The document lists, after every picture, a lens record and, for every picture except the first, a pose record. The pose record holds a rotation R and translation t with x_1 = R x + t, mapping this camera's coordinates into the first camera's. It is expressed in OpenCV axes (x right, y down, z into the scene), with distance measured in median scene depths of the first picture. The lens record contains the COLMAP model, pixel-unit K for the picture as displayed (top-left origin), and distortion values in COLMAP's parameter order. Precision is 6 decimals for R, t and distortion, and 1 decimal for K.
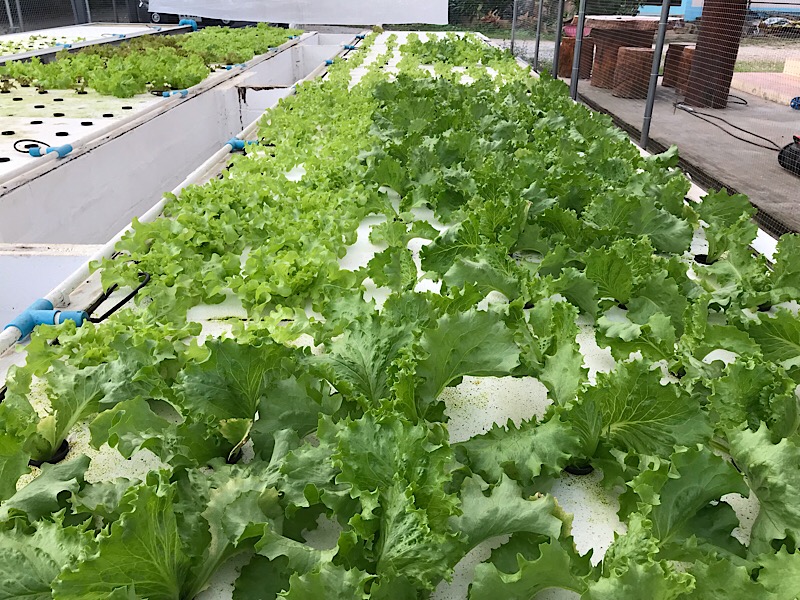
lens RADIAL K [[642.0, 0, 400.0], [0, 642.0, 300.0], [0, 0, 1]] dist [0.008964, 0.005278]
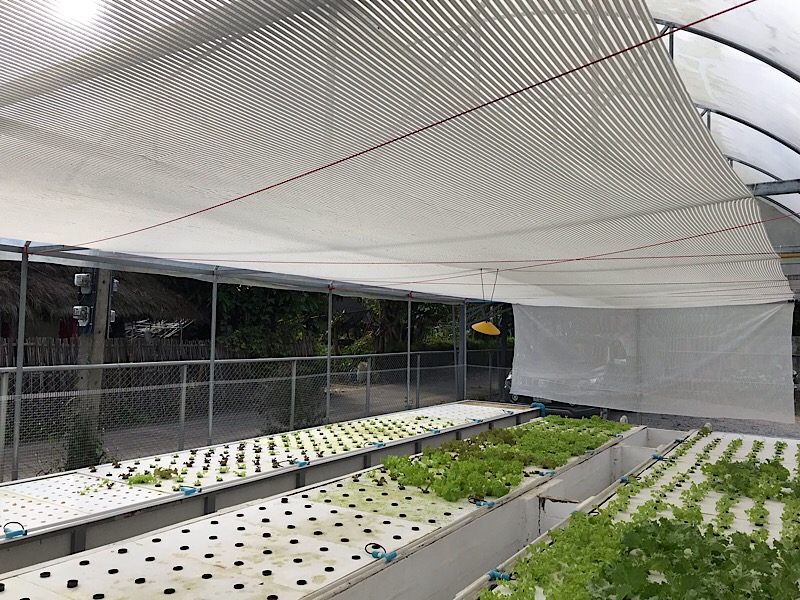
lens RADIAL K [[642.0, 0, 400.0], [0, 642.0, 300.0], [0, 0, 1]] dist [0.008964, 0.005278]
pose [[0.858317, -0.026256, -0.512448, 0.167248], [-0.233653, 0.869143, -0.435886, -0.055420], [0.456835, 0.493863, 0.739865, -0.239943]]
